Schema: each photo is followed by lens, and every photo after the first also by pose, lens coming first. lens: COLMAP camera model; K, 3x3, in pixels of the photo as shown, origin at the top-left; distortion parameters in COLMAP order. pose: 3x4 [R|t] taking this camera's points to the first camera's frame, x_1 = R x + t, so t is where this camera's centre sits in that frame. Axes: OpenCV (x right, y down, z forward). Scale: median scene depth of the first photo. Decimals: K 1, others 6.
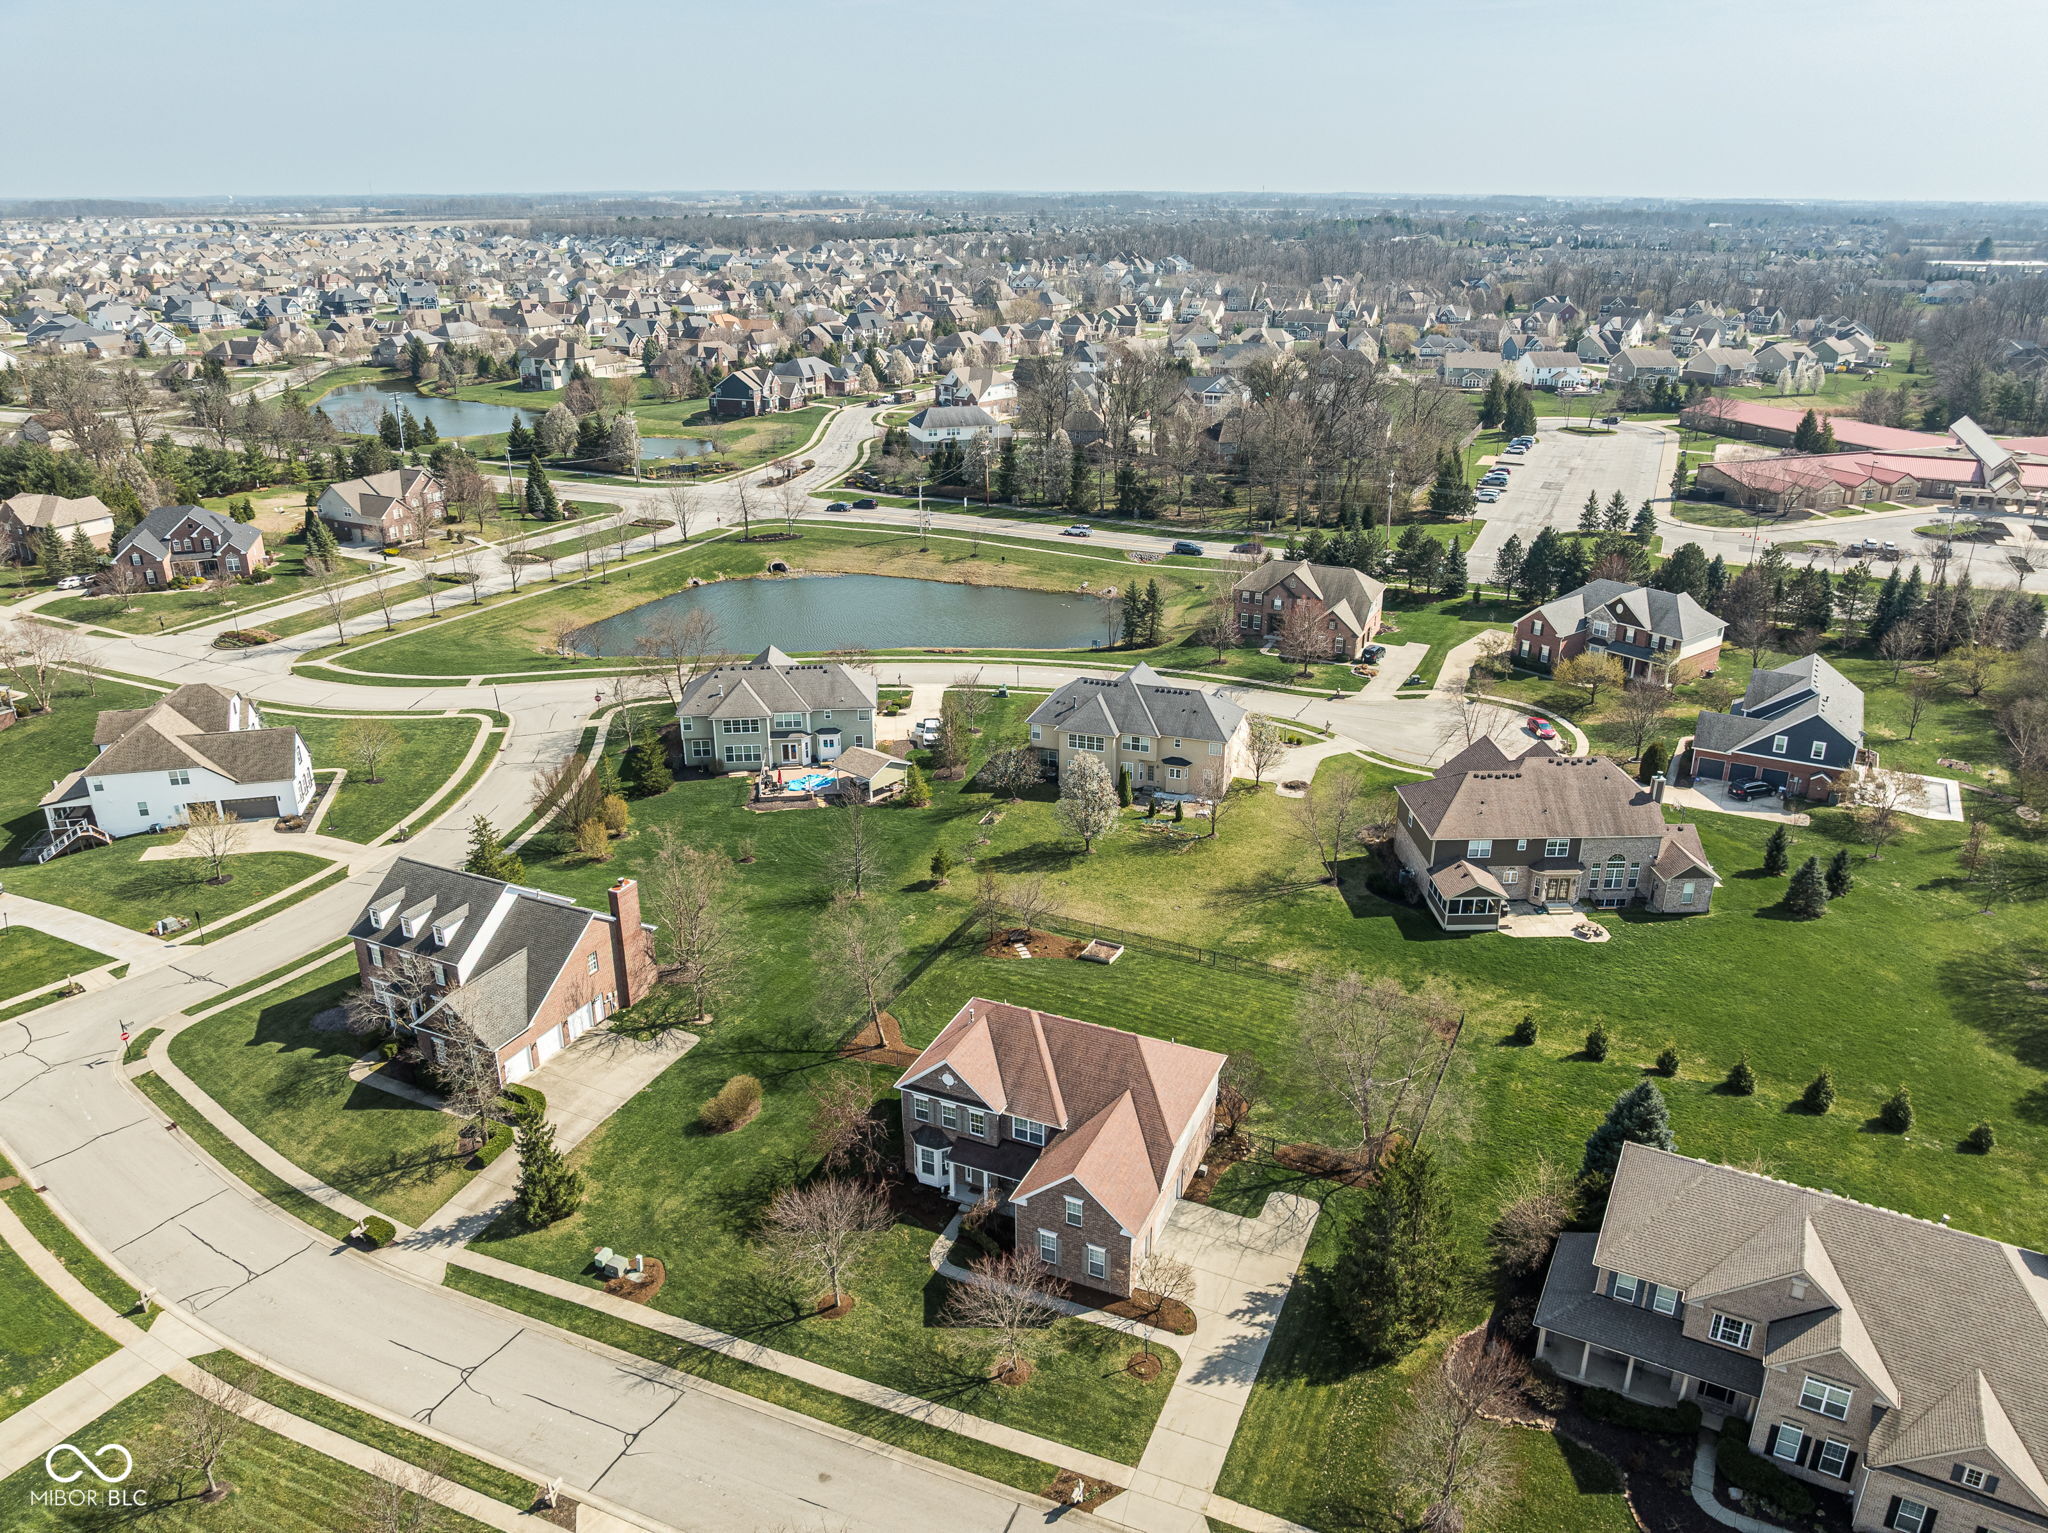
lens RADIAL K [[1453.2, 0, 1029.4], [0, 1453.2, 771.7], [0, 0, 1]] dist [-0.045335, 0.010894]
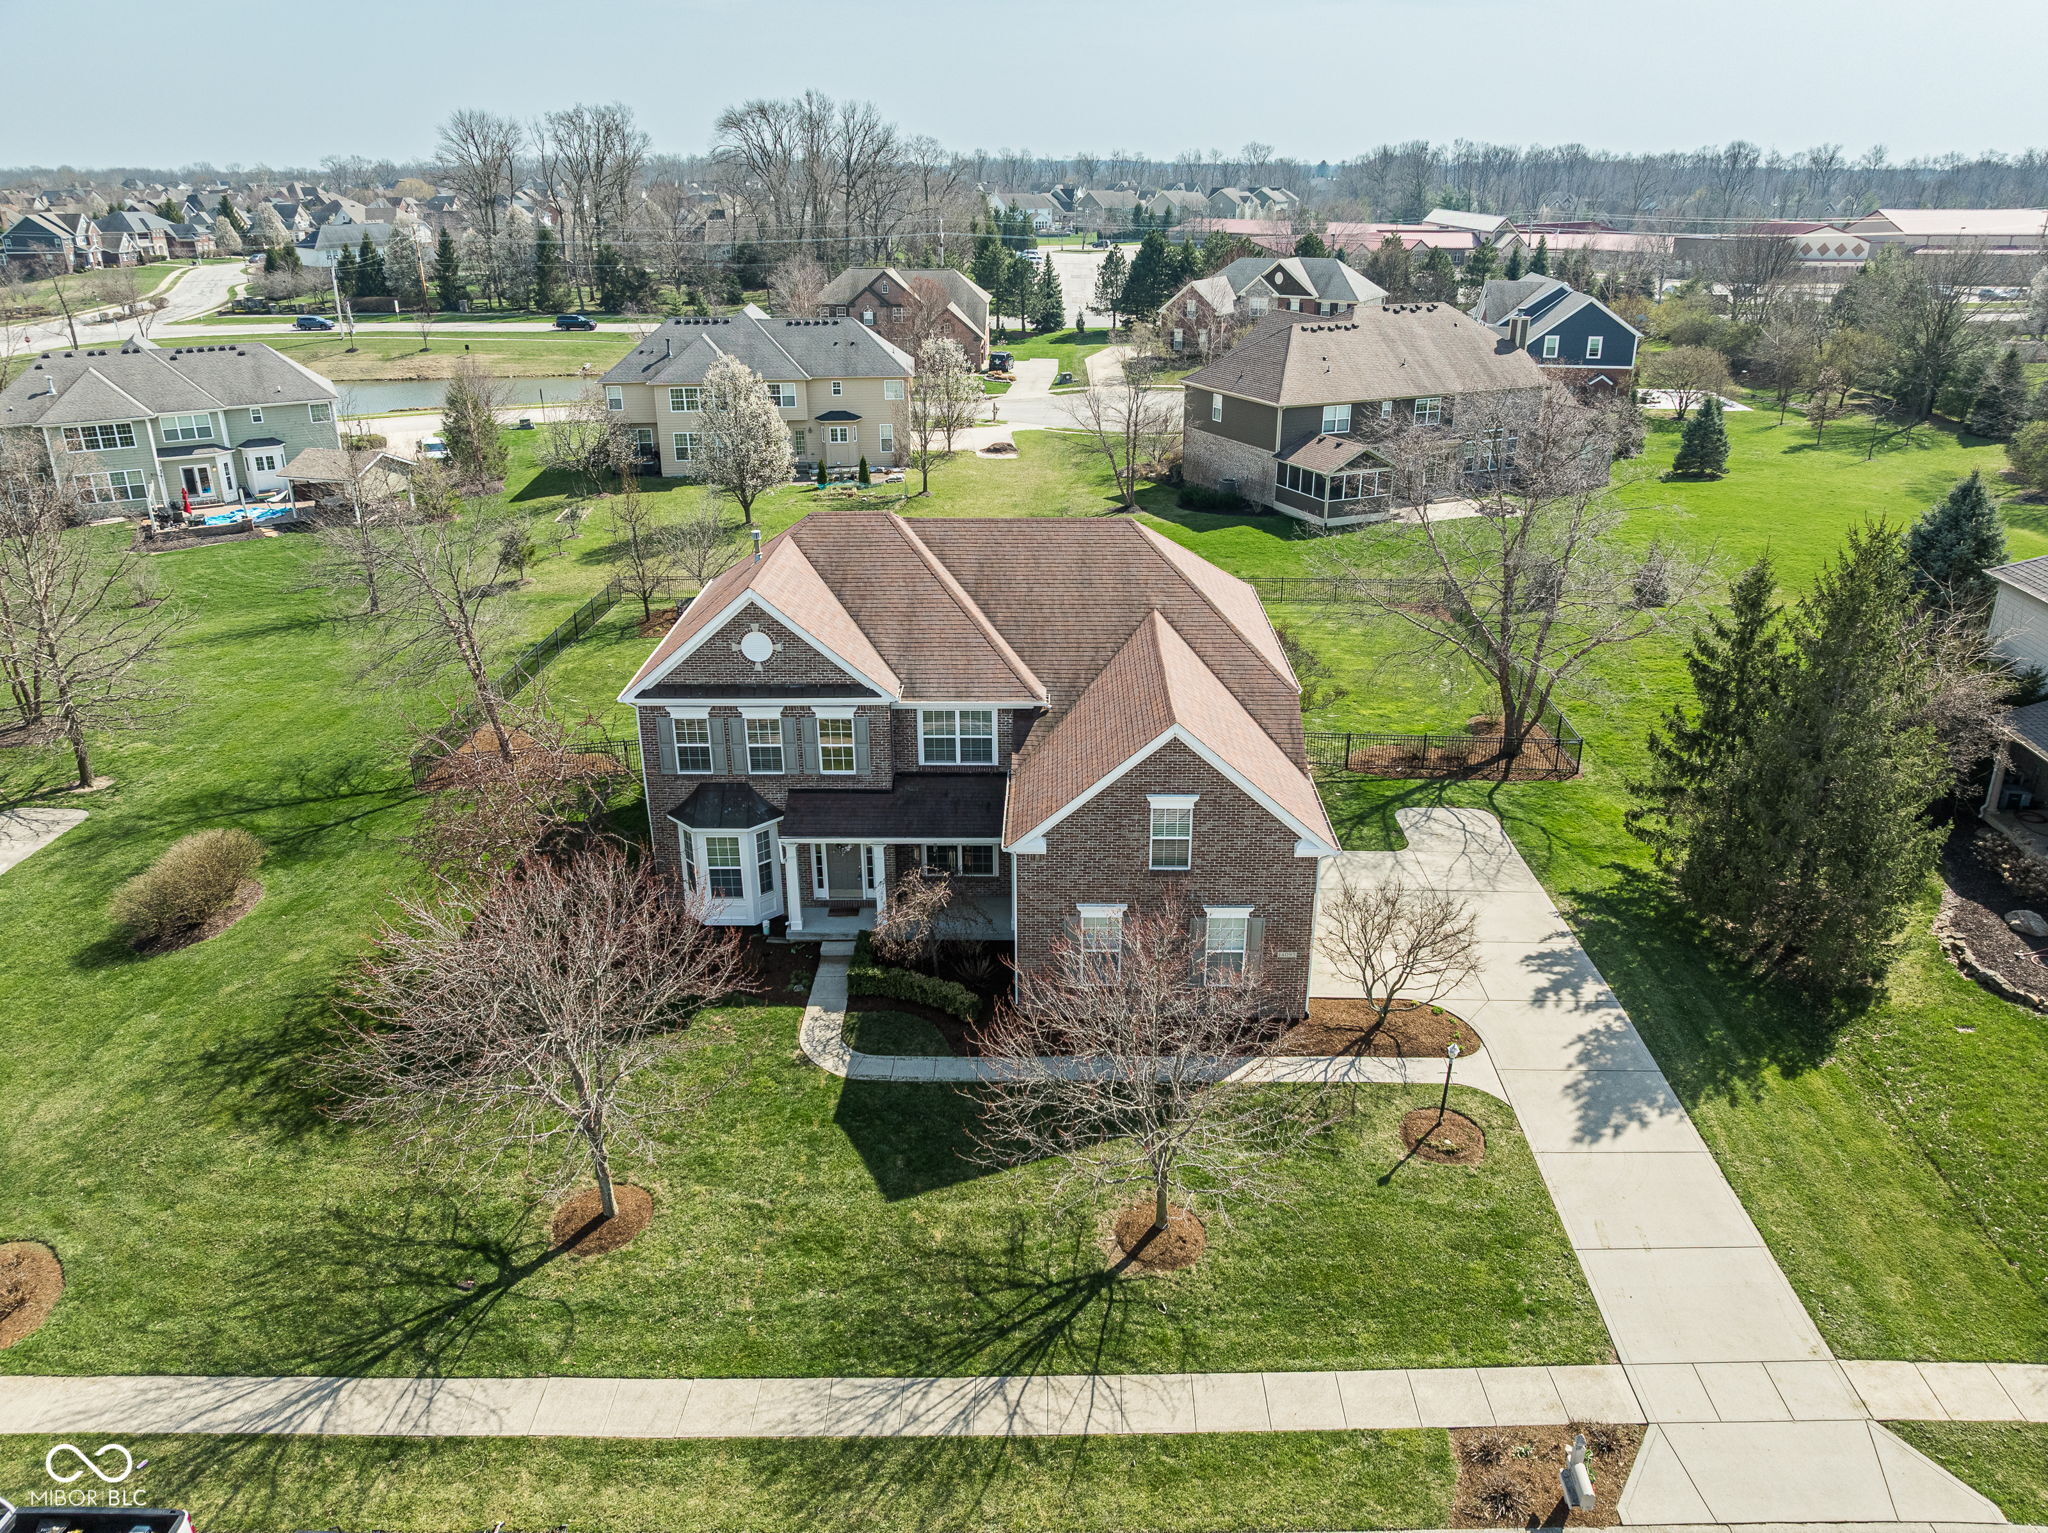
lens RADIAL K [[1453.2, 0, 1035.2], [0, 1453.2, 762.2], [0, 0, 1]] dist [-0.045335, 0.010894]
pose [[0.920219, -0.151736, 0.360794, -0.120839], [0.150433, 0.988106, 0.031872, 0.212880], [-0.361339, 0.024947, 0.932101, 0.505313]]
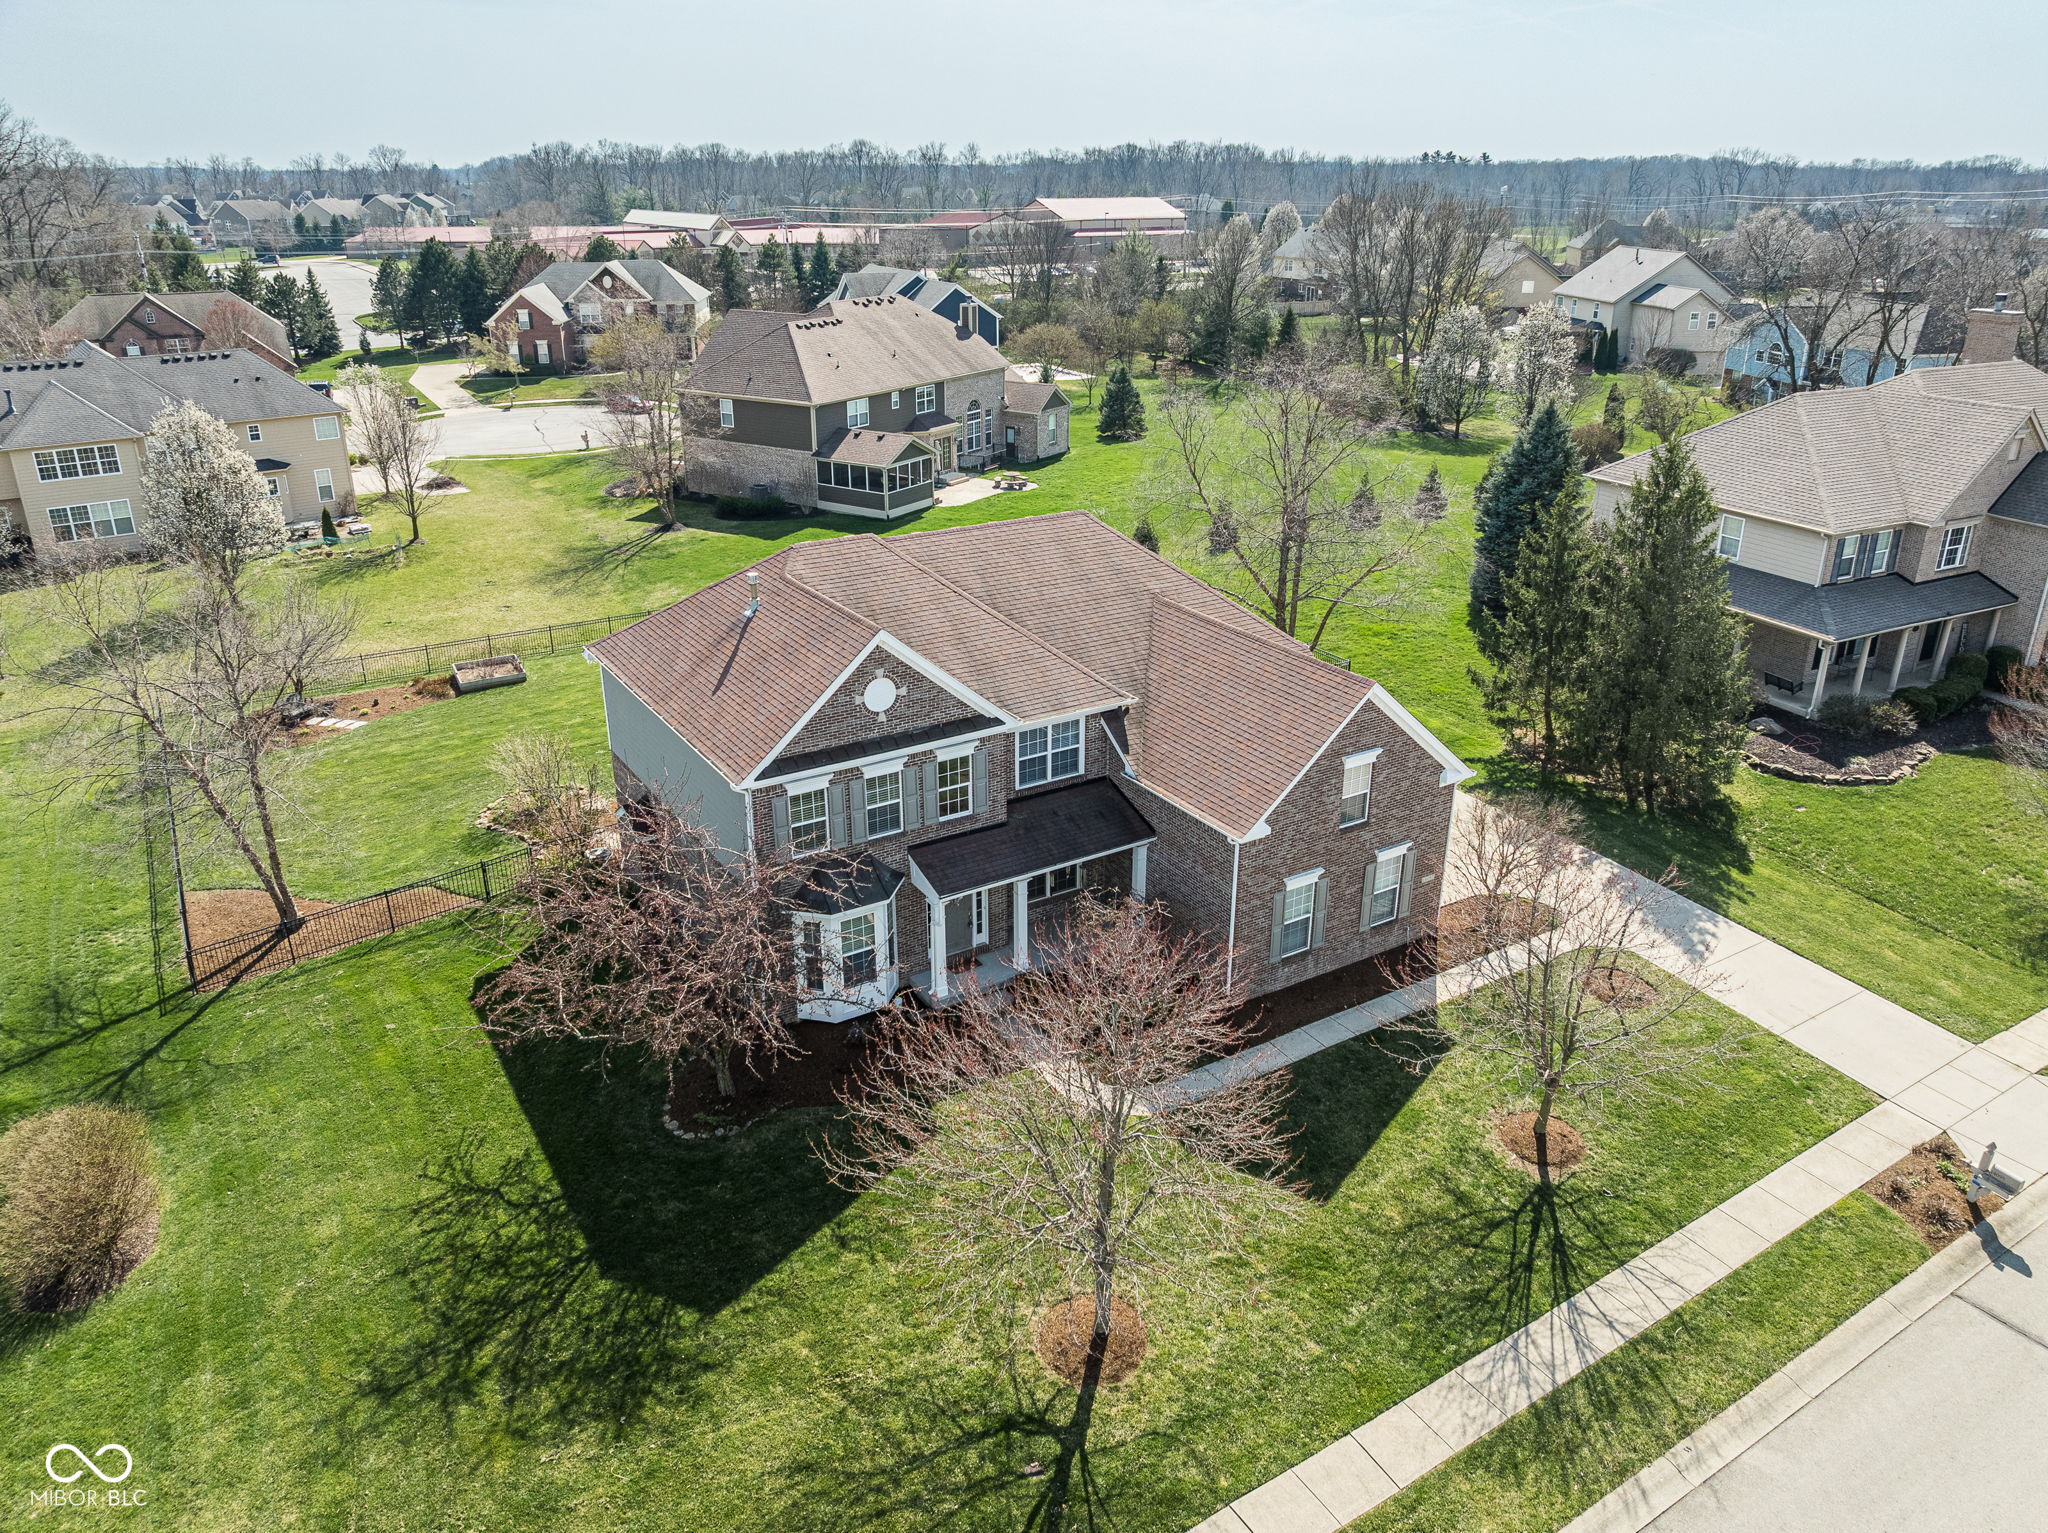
lens RADIAL K [[1453.2, 0, 1040.4], [0, 1453.2, 754.2], [0, 0, 1]] dist [-0.045335, 0.010894]
pose [[0.561956, -0.311533, 0.766259, -0.282491], [0.312041, 0.937763, 0.152417, 0.159276], [-0.766052, 0.153453, 0.624193, 0.642343]]
